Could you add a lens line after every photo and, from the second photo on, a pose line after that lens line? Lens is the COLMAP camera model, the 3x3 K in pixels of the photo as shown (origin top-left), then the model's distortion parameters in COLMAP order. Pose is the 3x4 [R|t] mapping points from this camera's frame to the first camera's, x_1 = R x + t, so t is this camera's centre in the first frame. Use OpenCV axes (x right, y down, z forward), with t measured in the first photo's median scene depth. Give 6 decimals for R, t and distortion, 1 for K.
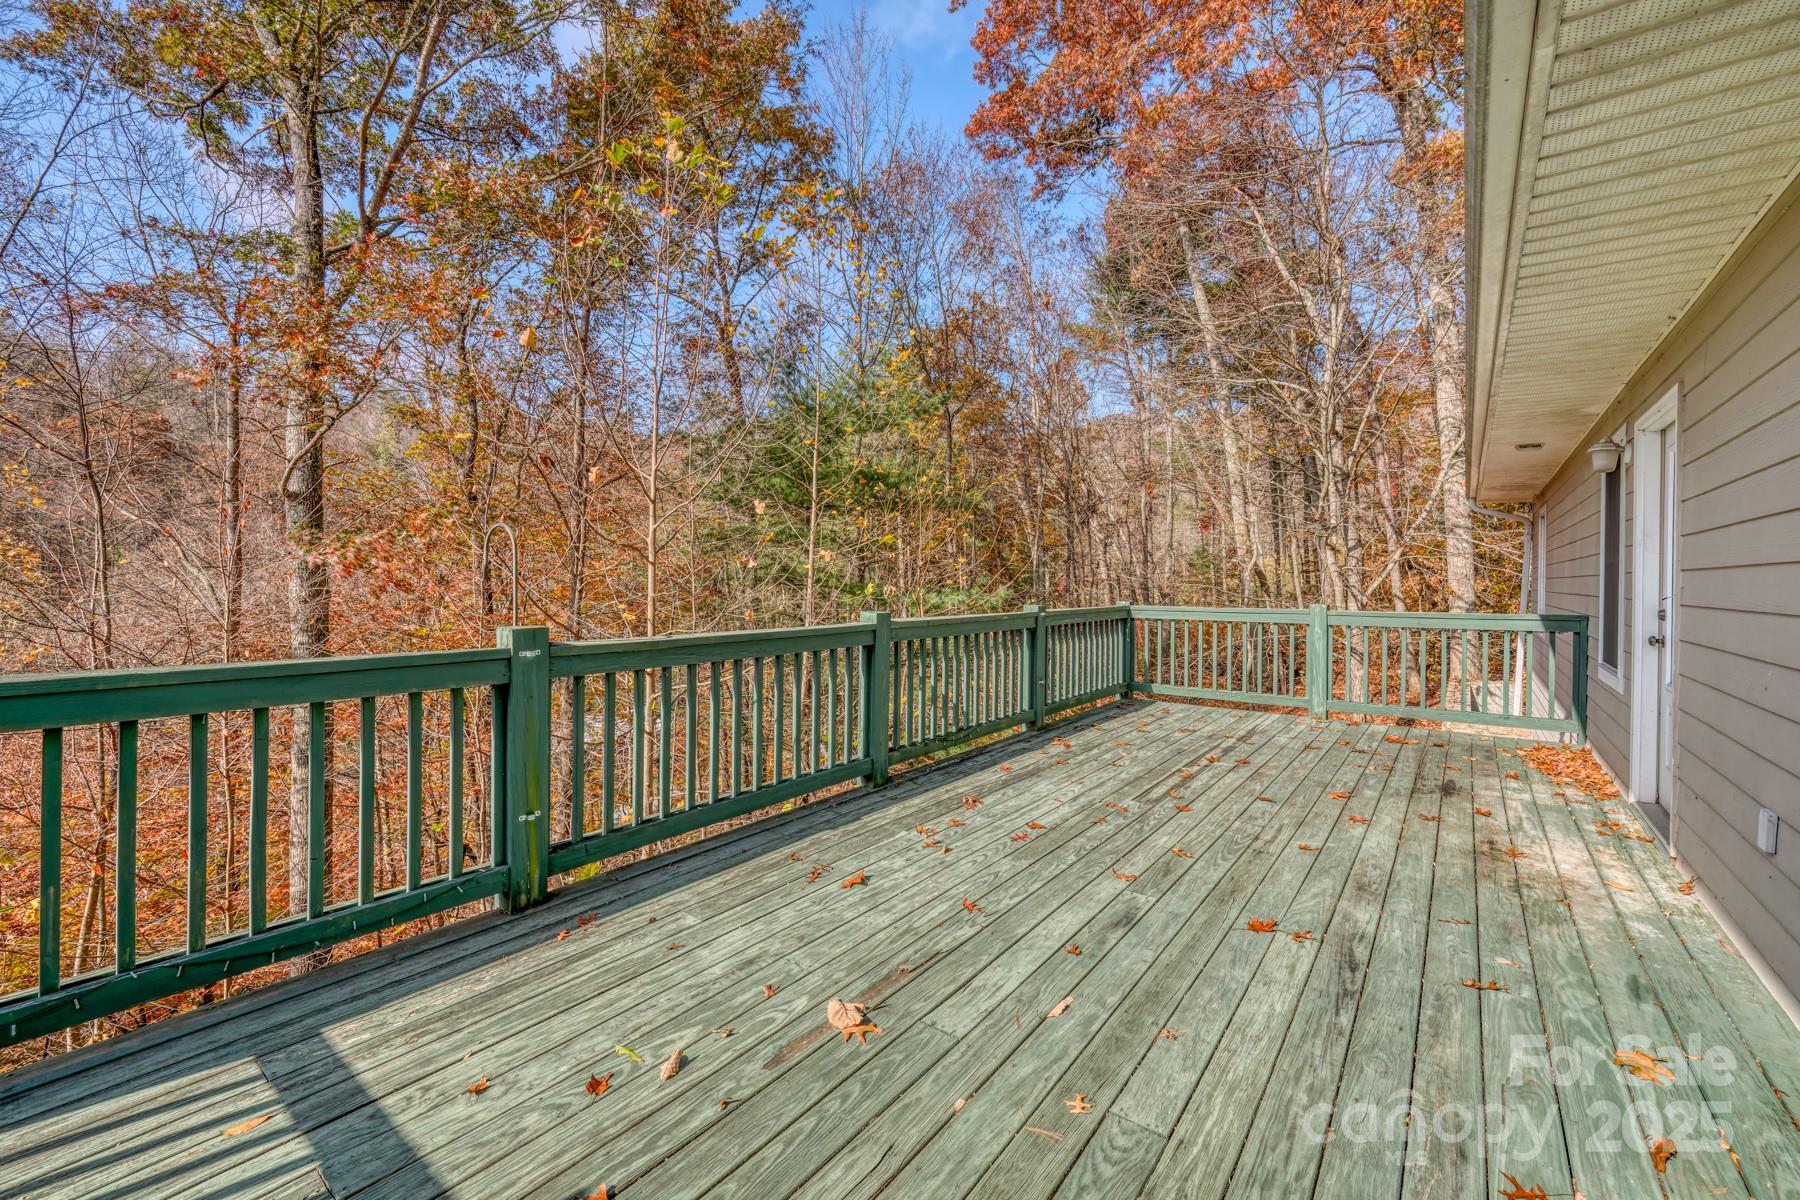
lens RADIAL K [[722.0, 0, 902.3], [0, 722.0, 581.7], [0, 0, 1]] dist [-0.000422, -0.000039]
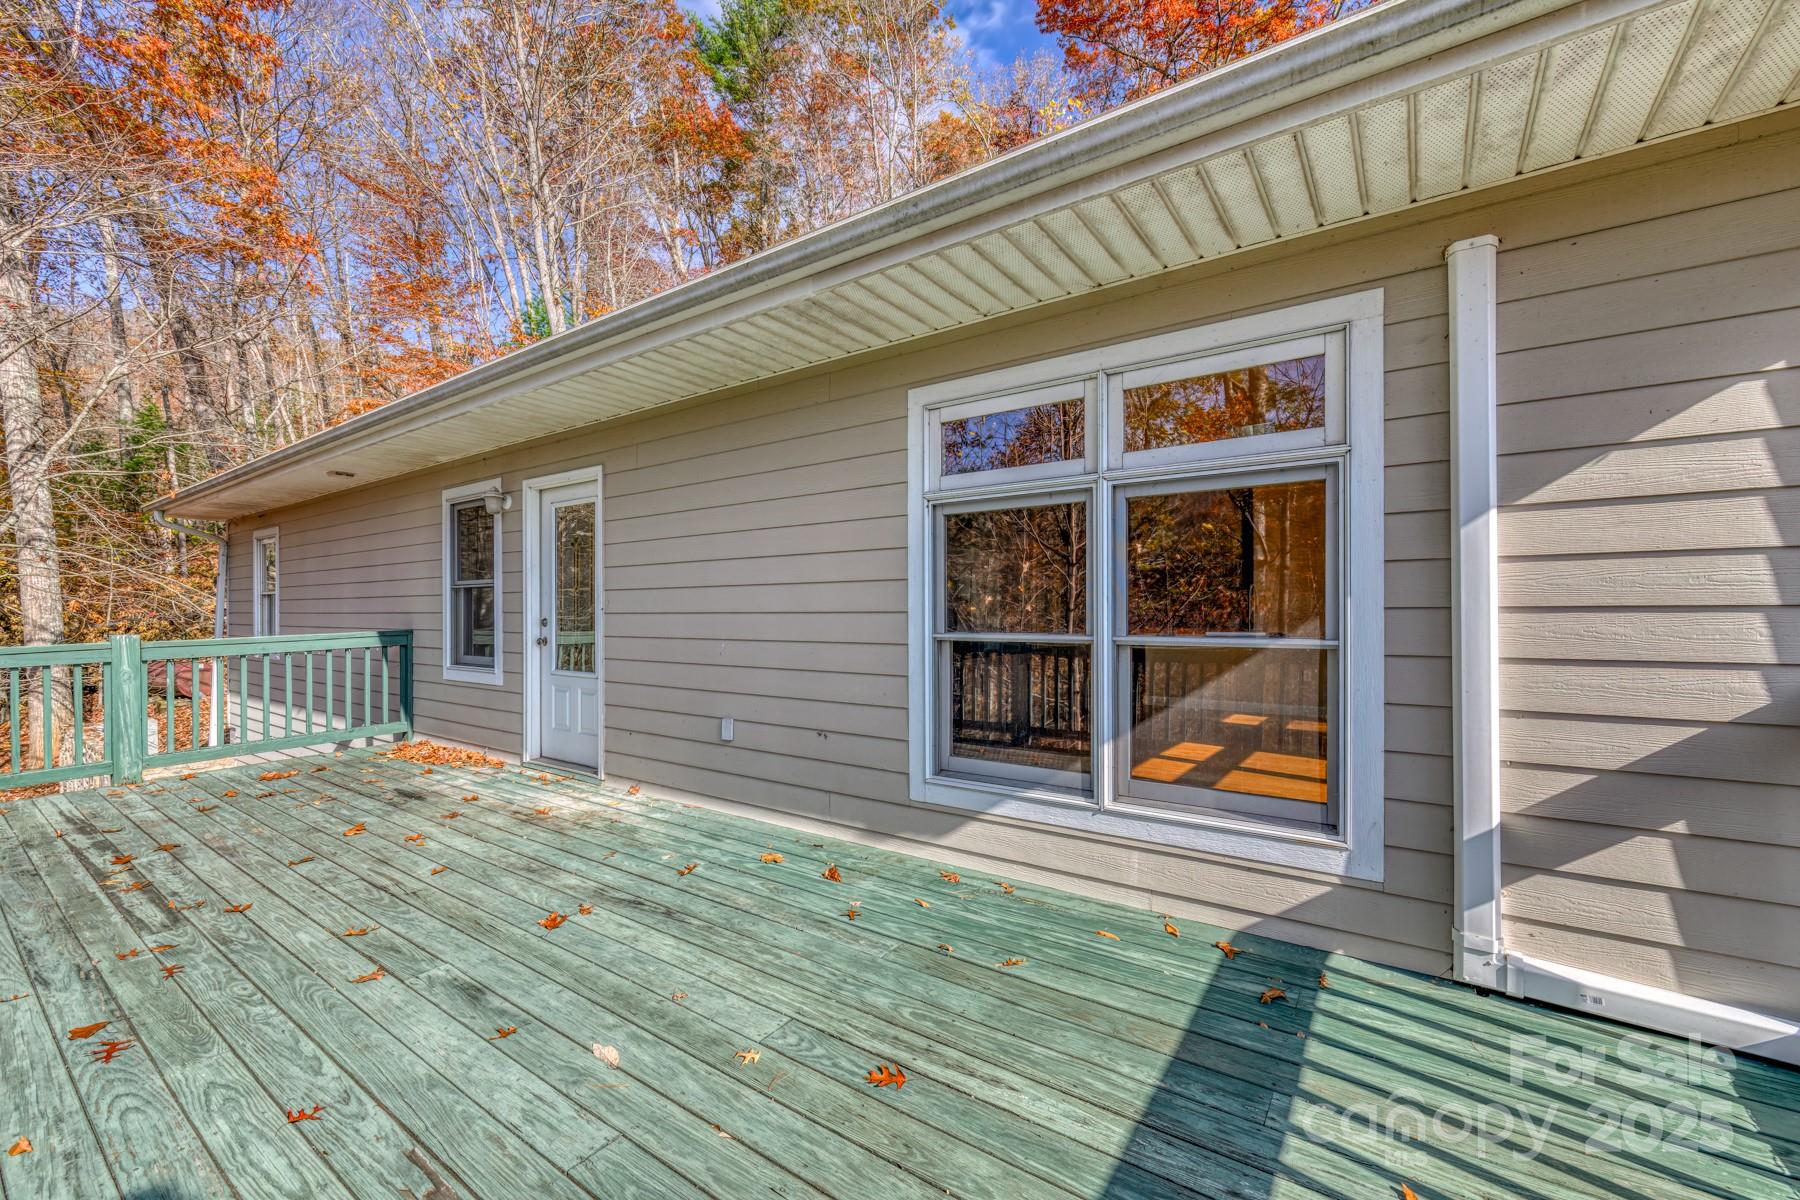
lens RADIAL K [[722.1, 0, 919.9], [0, 722.1, 596.9], [0, 0, 1]] dist [-0.000574, -0.000011]
pose [[-0.056796, -0.002269, 0.998383, -0.509185], [0.014829, 0.999885, 0.003116, 0.004679], [-0.998276, 0.014982, -0.056756, 0.448354]]
